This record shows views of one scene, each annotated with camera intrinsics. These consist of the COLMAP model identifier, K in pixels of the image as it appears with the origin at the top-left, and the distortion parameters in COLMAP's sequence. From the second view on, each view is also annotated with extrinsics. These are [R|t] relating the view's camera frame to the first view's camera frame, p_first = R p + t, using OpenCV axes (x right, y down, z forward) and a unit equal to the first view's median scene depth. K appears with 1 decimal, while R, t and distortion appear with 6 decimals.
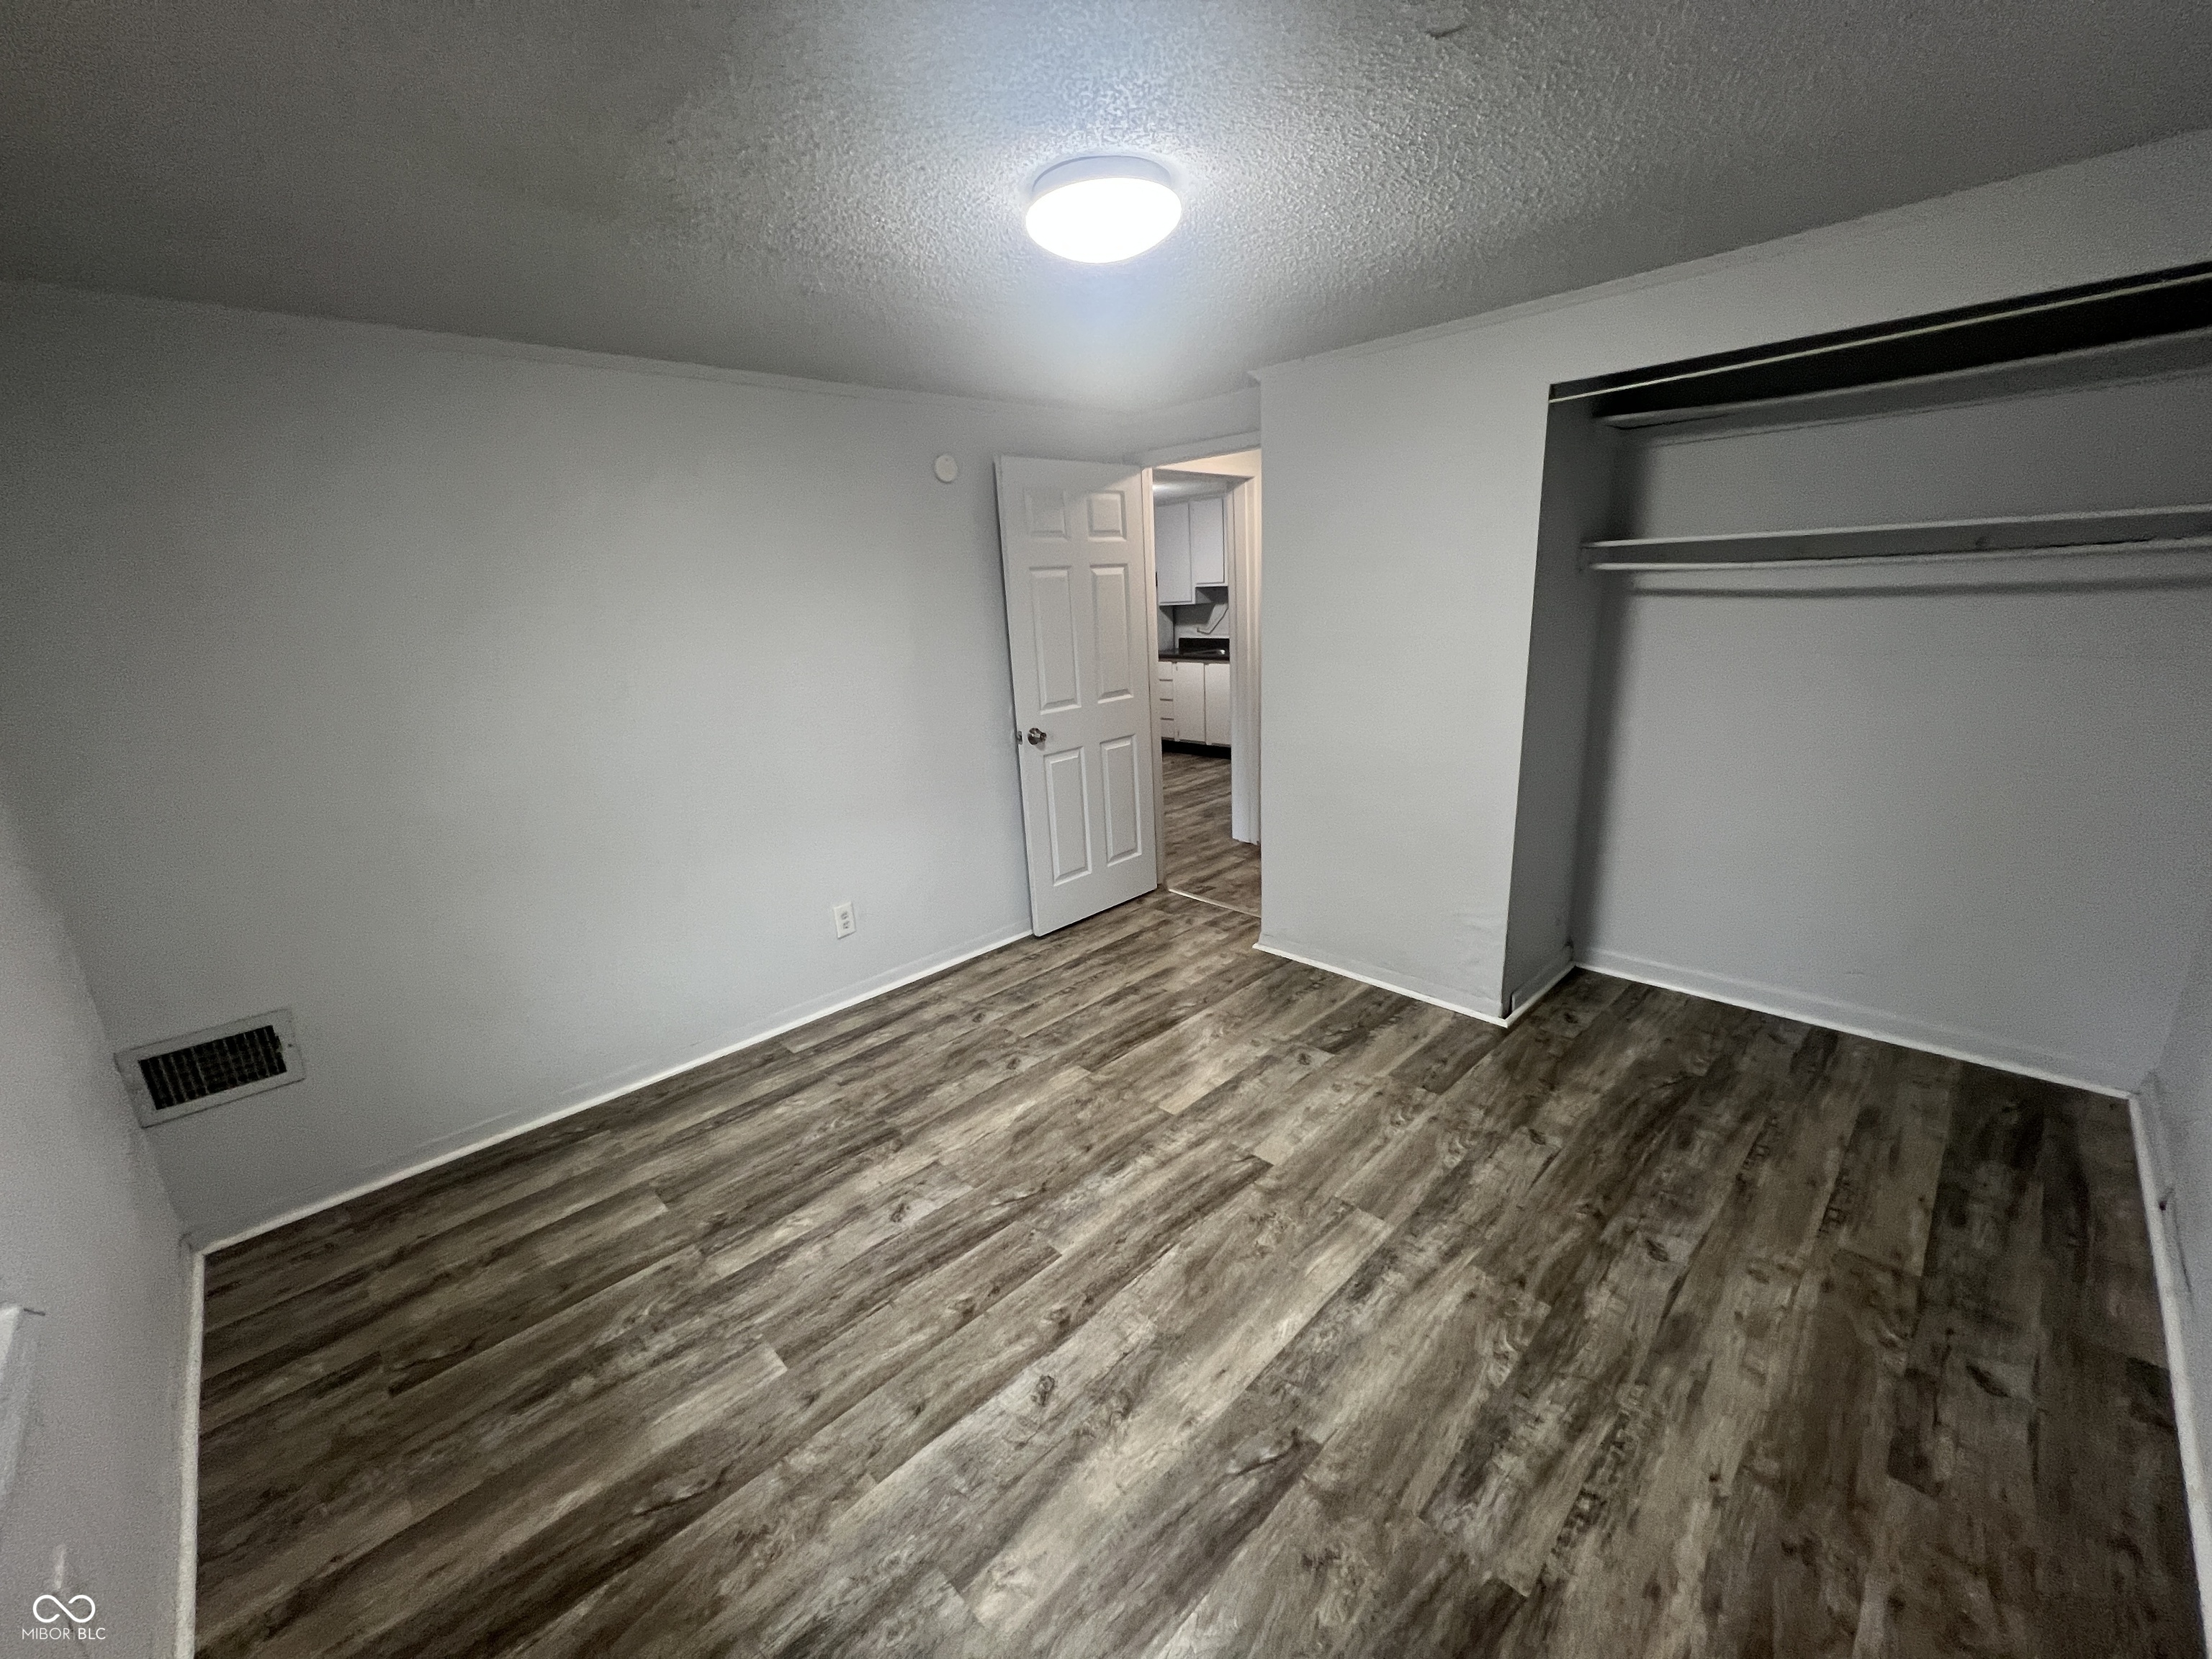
lens RADIAL K [[879.4, 0, 1106.0], [0, 879.4, 829.5], [0, 0, 1]] dist [-0.001788, 0.000904]
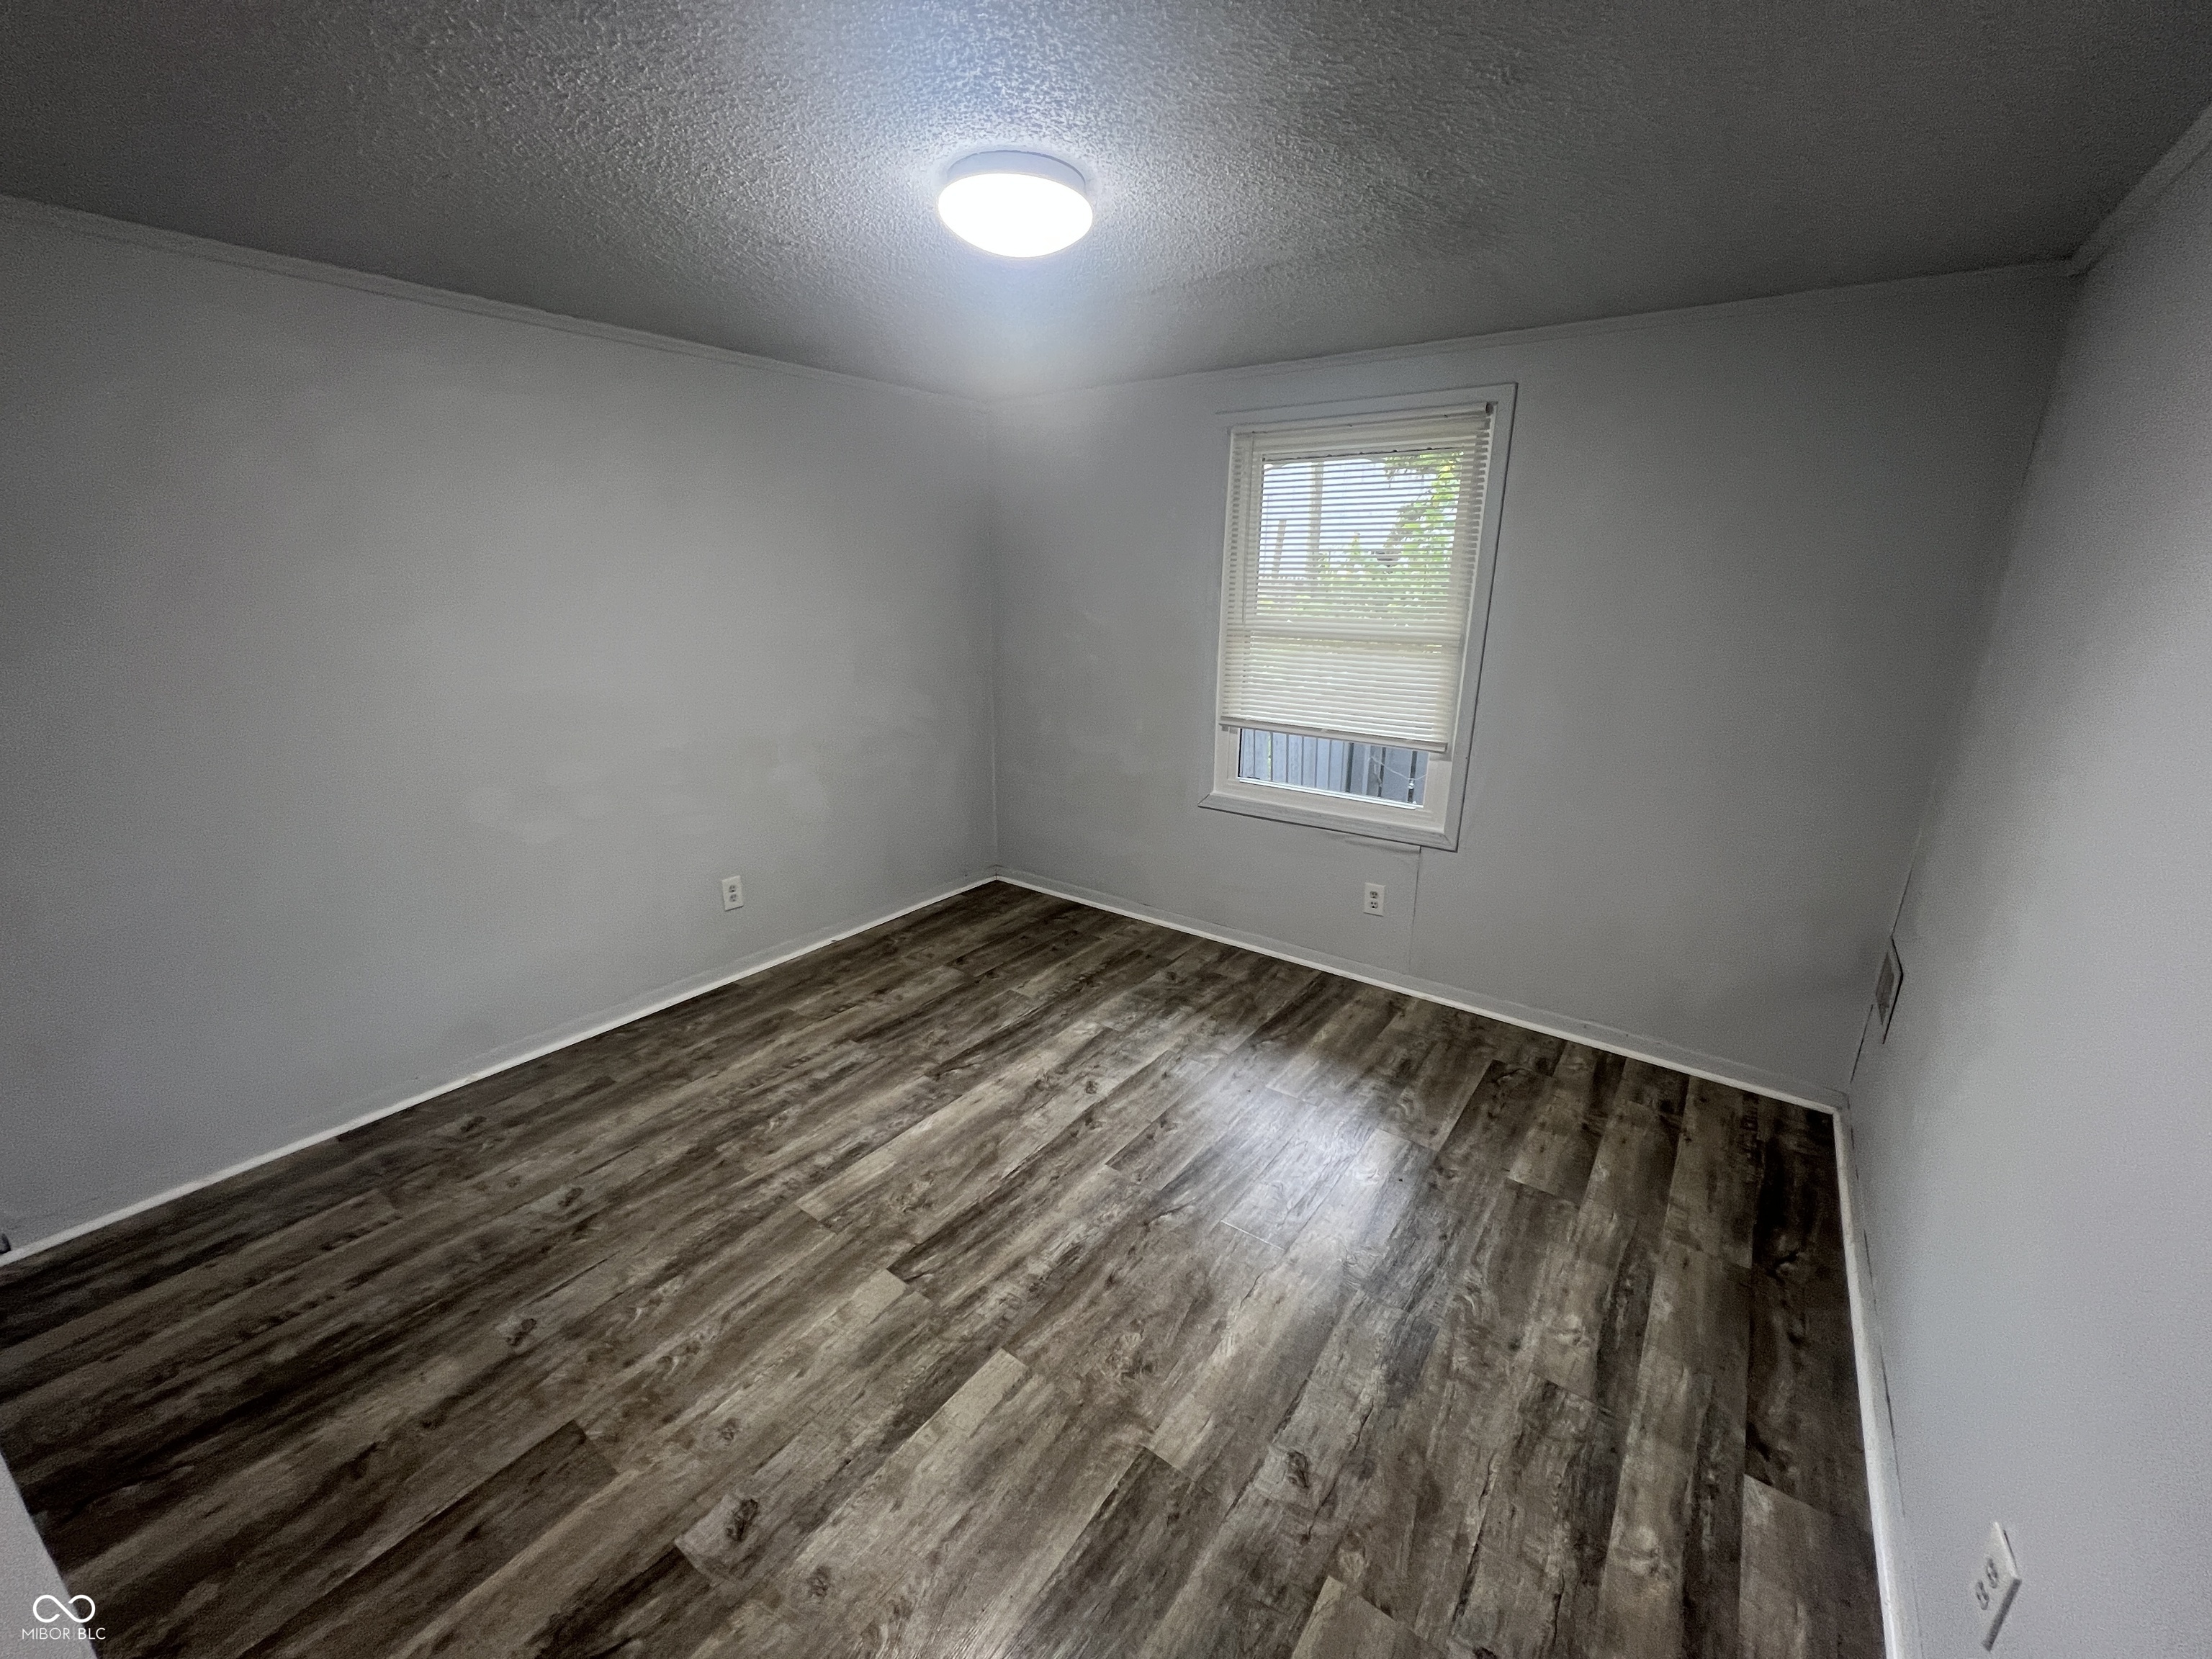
lens RADIAL K [[879.4, 0, 1106.0], [0, 879.4, 829.5], [0, 0, 1]] dist [-0.001788, 0.000904]
pose [[-0.985539, 0.084570, -0.146836, 0.079081], [-0.006776, 0.846190, 0.532838, -0.487994], [0.169313, 0.526127, -0.833381, 1.714812]]
